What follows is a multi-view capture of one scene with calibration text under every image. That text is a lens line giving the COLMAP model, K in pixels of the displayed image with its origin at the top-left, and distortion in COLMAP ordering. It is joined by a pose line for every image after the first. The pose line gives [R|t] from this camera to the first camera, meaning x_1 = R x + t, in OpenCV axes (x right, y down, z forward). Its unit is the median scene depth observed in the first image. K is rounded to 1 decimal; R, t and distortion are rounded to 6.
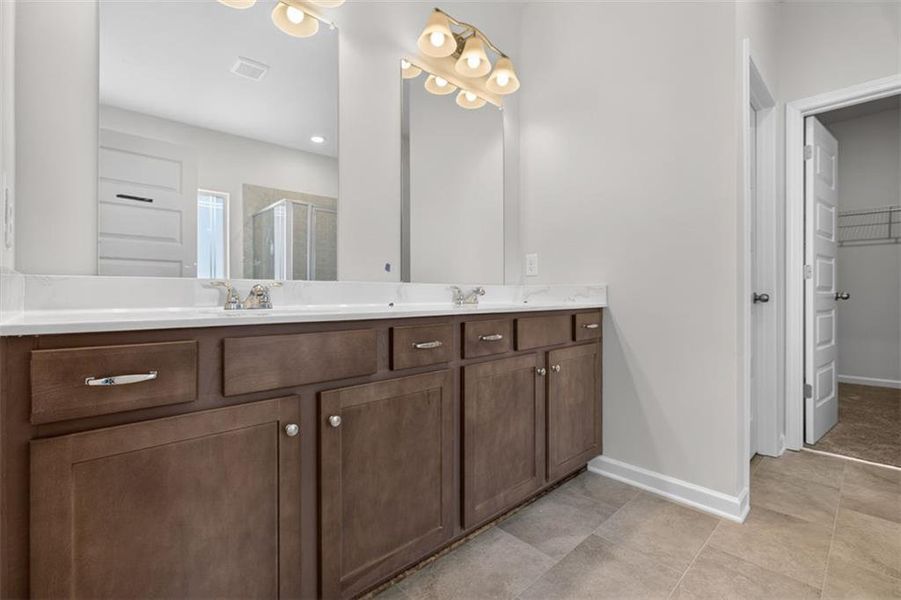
lens RADIAL K [[407.3, 0, 446.8], [0, 407.3, 294.1], [0, 0, 1]] dist [-0.003530, -0.000061]
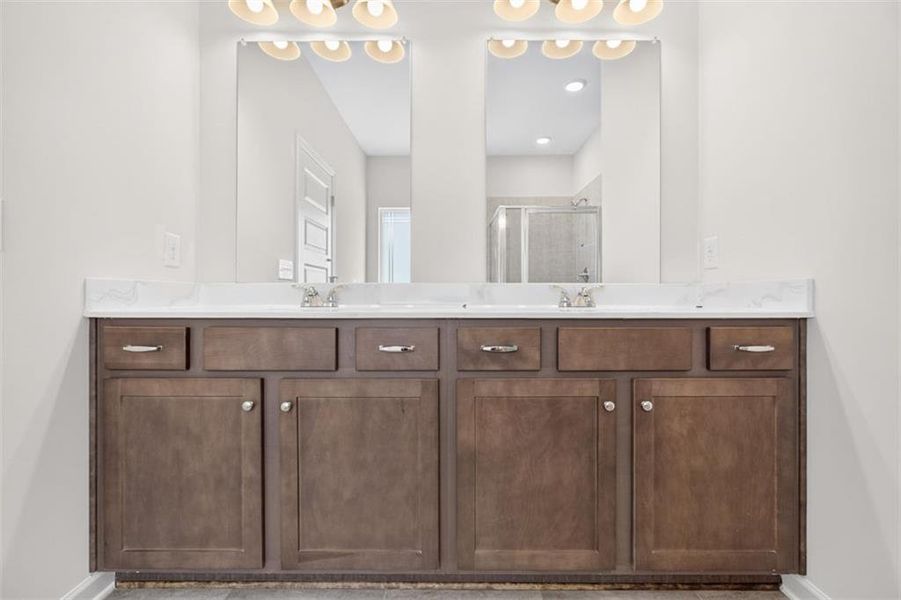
lens RADIAL K [[400.8, 0, 450.5], [0, 400.8, 300.0], [0, 0, 1]] dist [-0.003028, -0.000248]
pose [[0.725653, 0.005396, -0.688040, 0.448024], [-0.000372, 0.999972, 0.007450, 0.004298], [0.688061, -0.005150, 0.725634, 0.280492]]
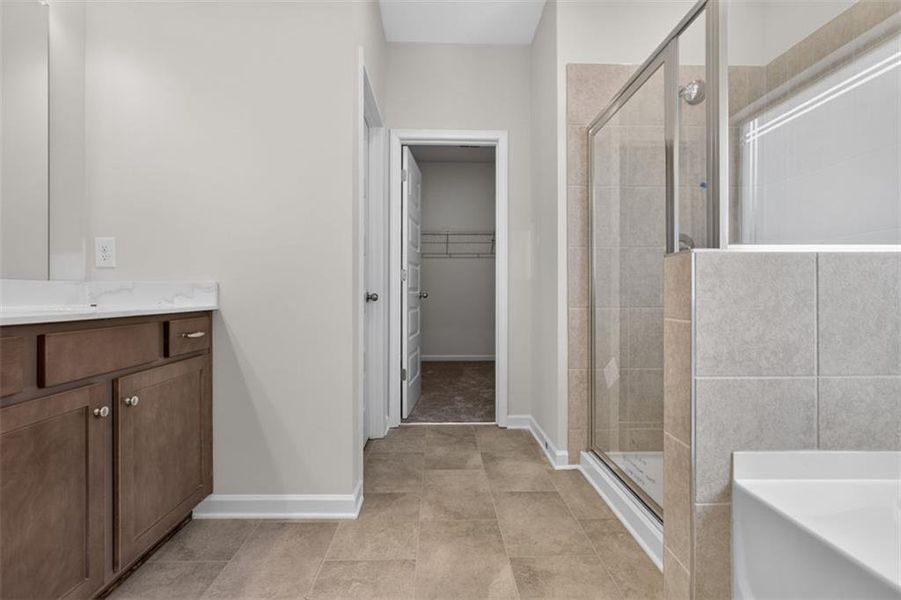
lens RADIAL K [[407.3, 0, 446.8], [0, 407.3, 294.1], [0, 0, 1]] dist [-0.003530, -0.000061]
pose [[0.668812, 0.000451, 0.743431, 0.105075], [-0.001140, 0.999999, 0.000419, 0.000213], [-0.743431, -0.001128, 0.668812, 0.132450]]
